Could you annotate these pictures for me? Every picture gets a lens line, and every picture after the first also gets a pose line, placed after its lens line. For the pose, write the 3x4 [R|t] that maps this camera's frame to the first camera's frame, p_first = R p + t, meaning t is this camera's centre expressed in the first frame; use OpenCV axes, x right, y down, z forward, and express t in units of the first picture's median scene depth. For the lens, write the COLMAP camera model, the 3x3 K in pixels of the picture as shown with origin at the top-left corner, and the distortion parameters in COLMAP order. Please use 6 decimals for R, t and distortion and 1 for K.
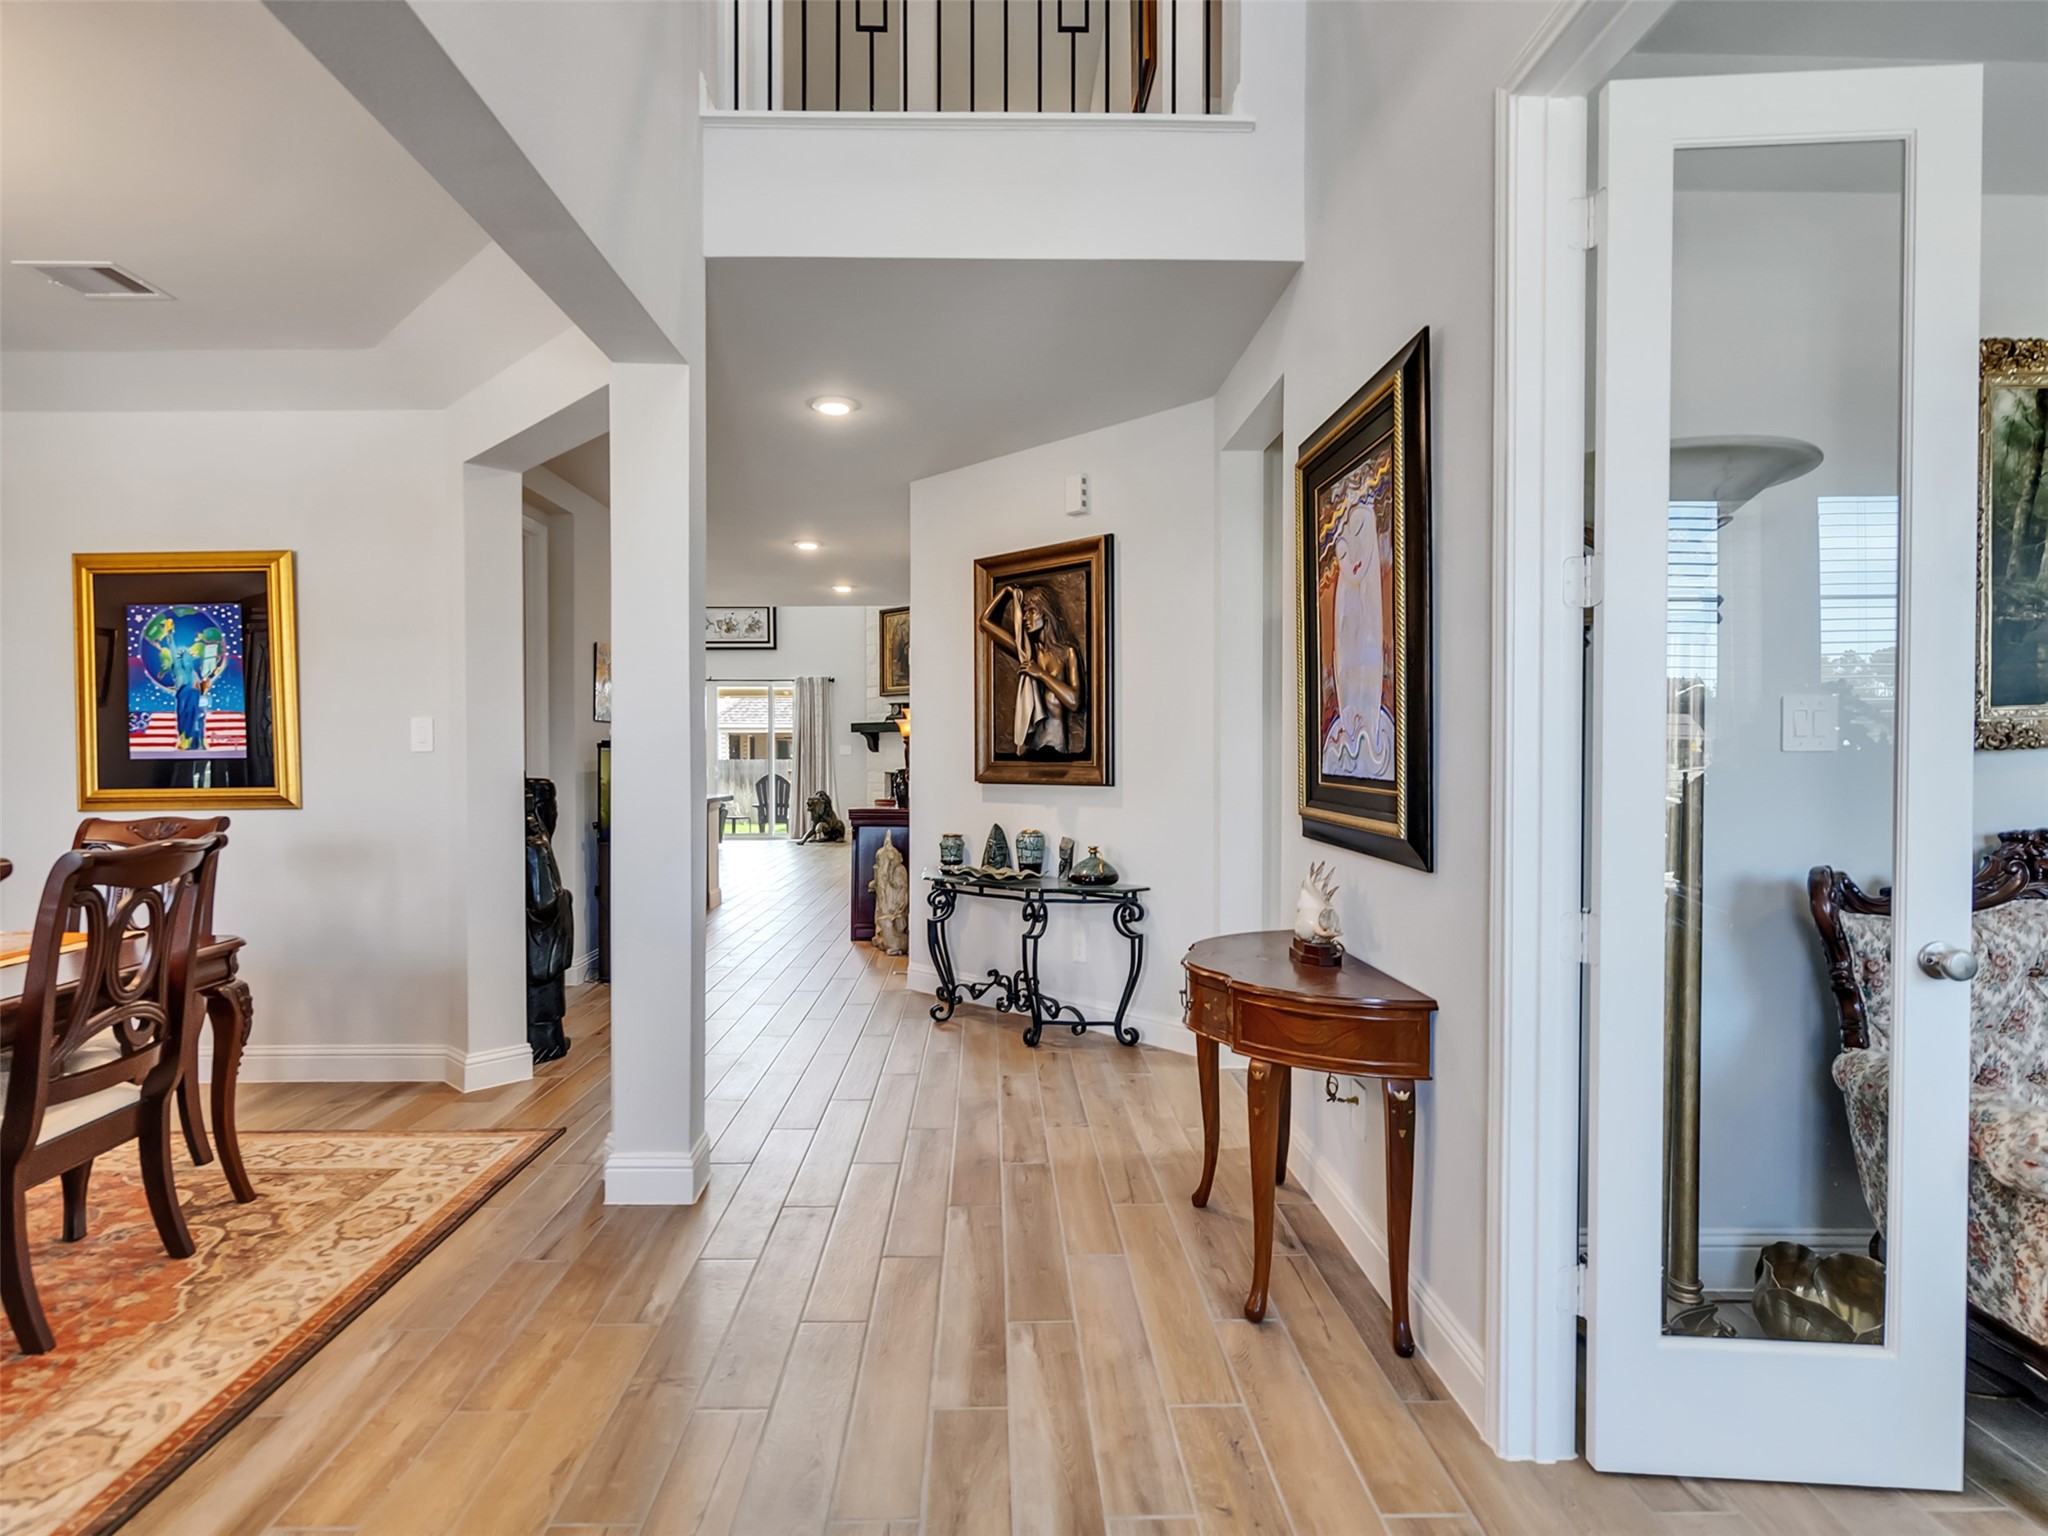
lens RADIAL K [[1049.1, 0, 1021.3], [0, 1049.1, 776.6], [0, 0, 1]] dist [-0.005181, 0.003233]
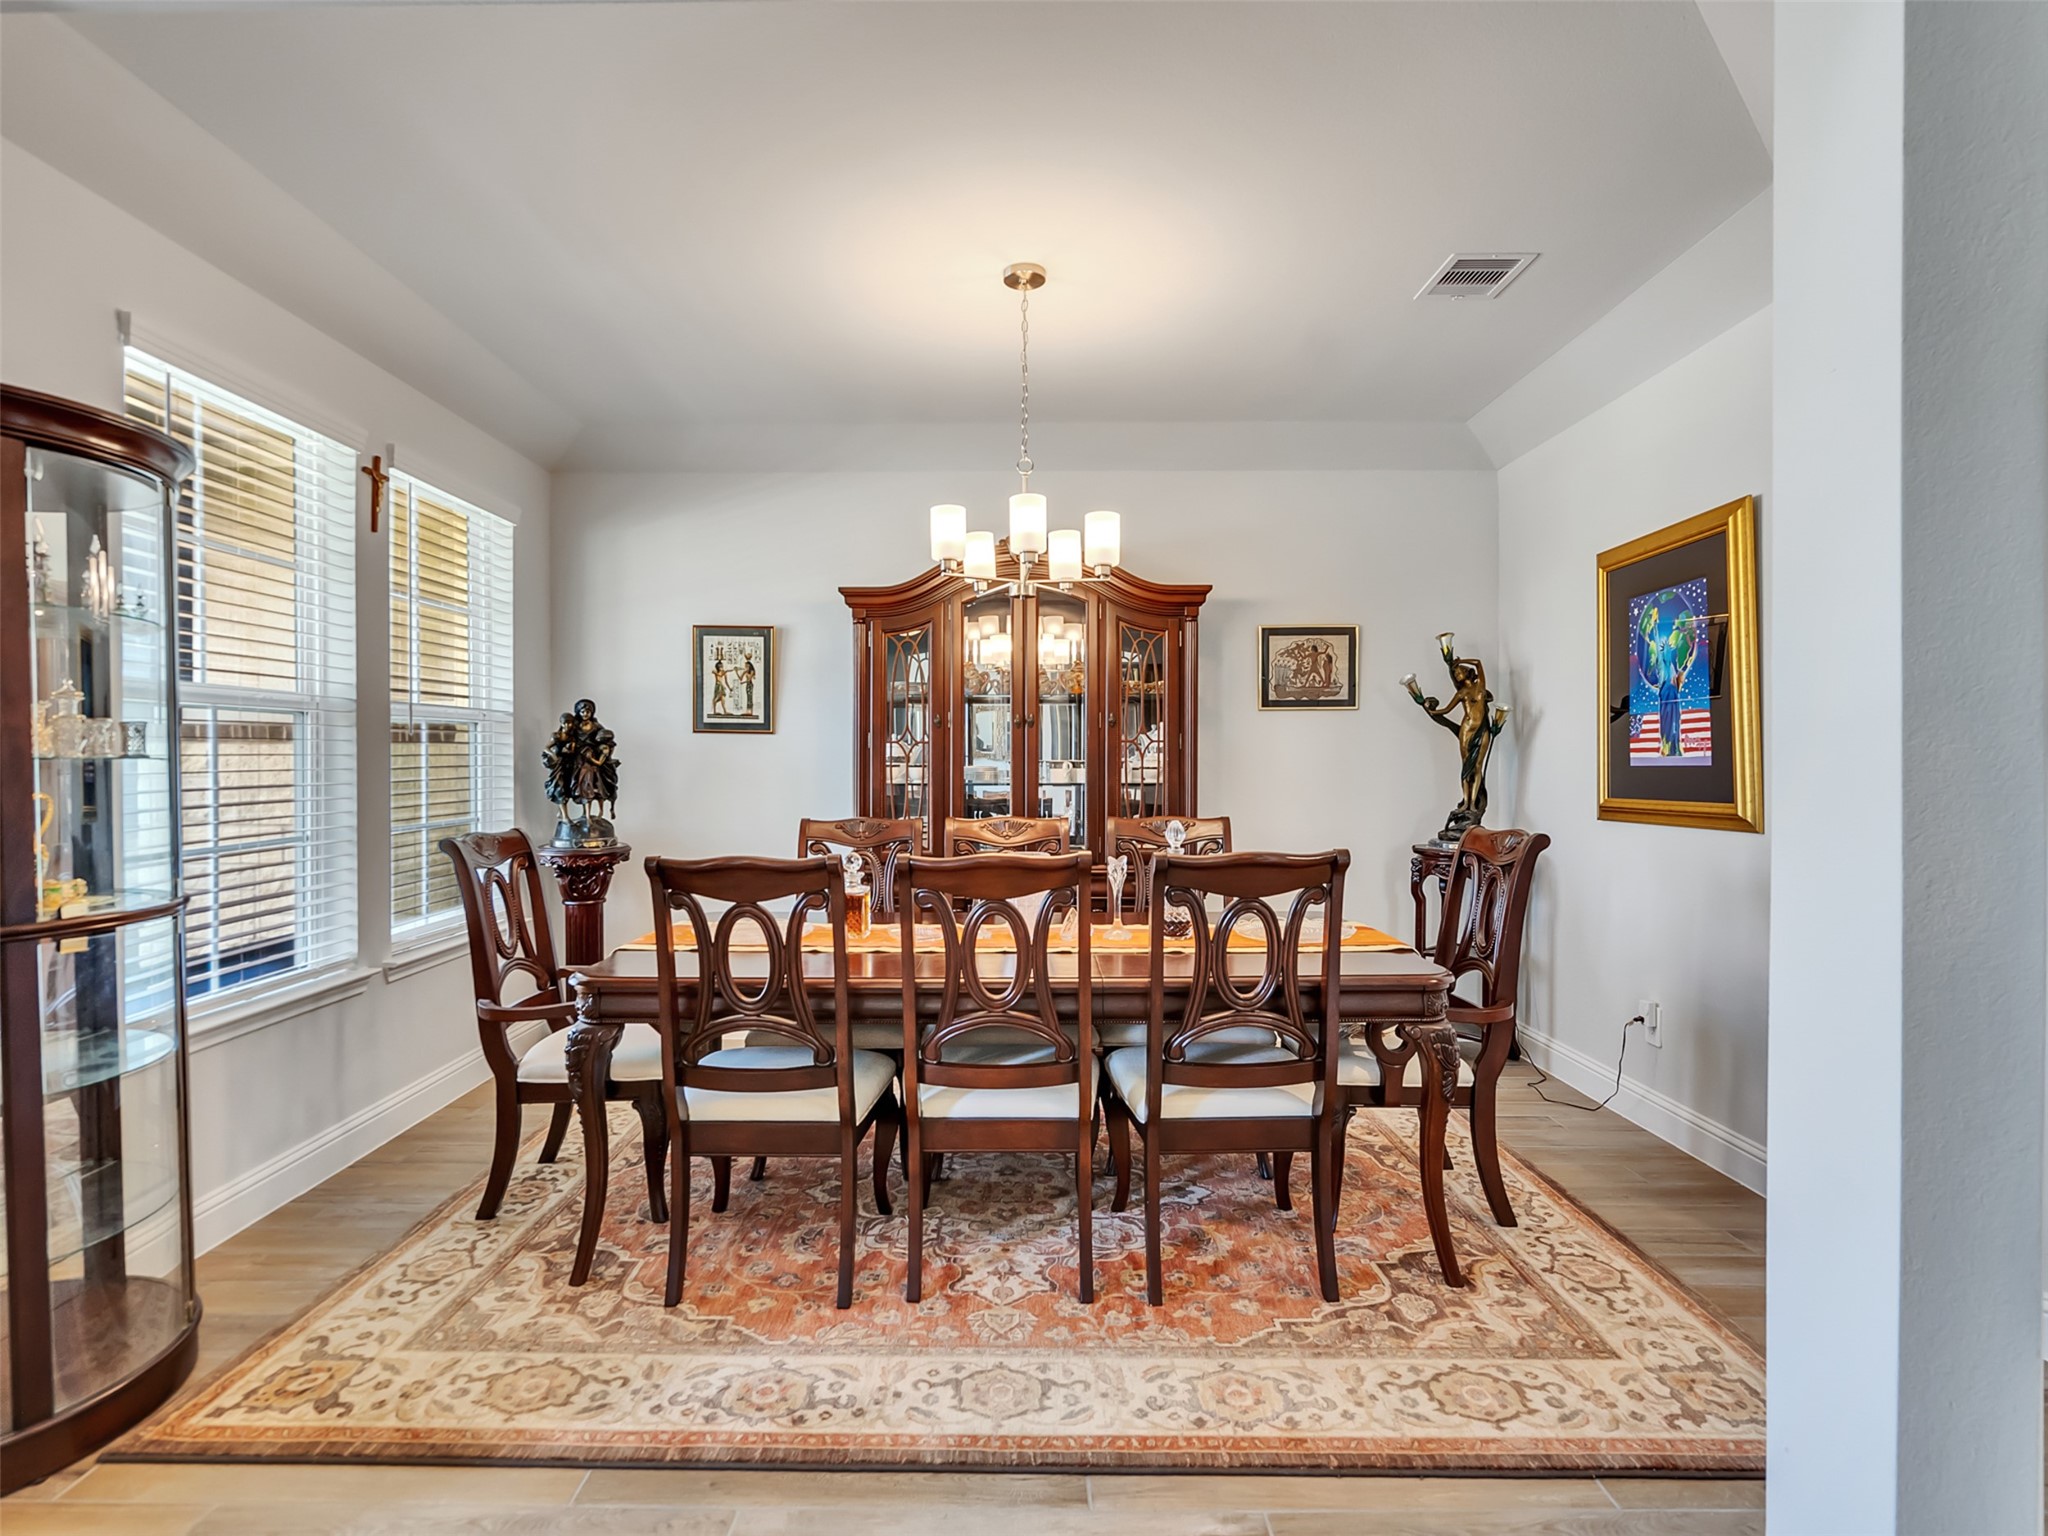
lens RADIAL K [[1049.1, 0, 1017.8], [0, 1049.1, 772.2], [0, 0, 1]] dist [-0.005181, 0.003233]
pose [[-0.049787, 0.014684, -0.998652, 0.132270], [-0.020061, 0.999675, 0.015699, -0.020411], [0.998558, 0.020815, -0.049477, 0.695473]]
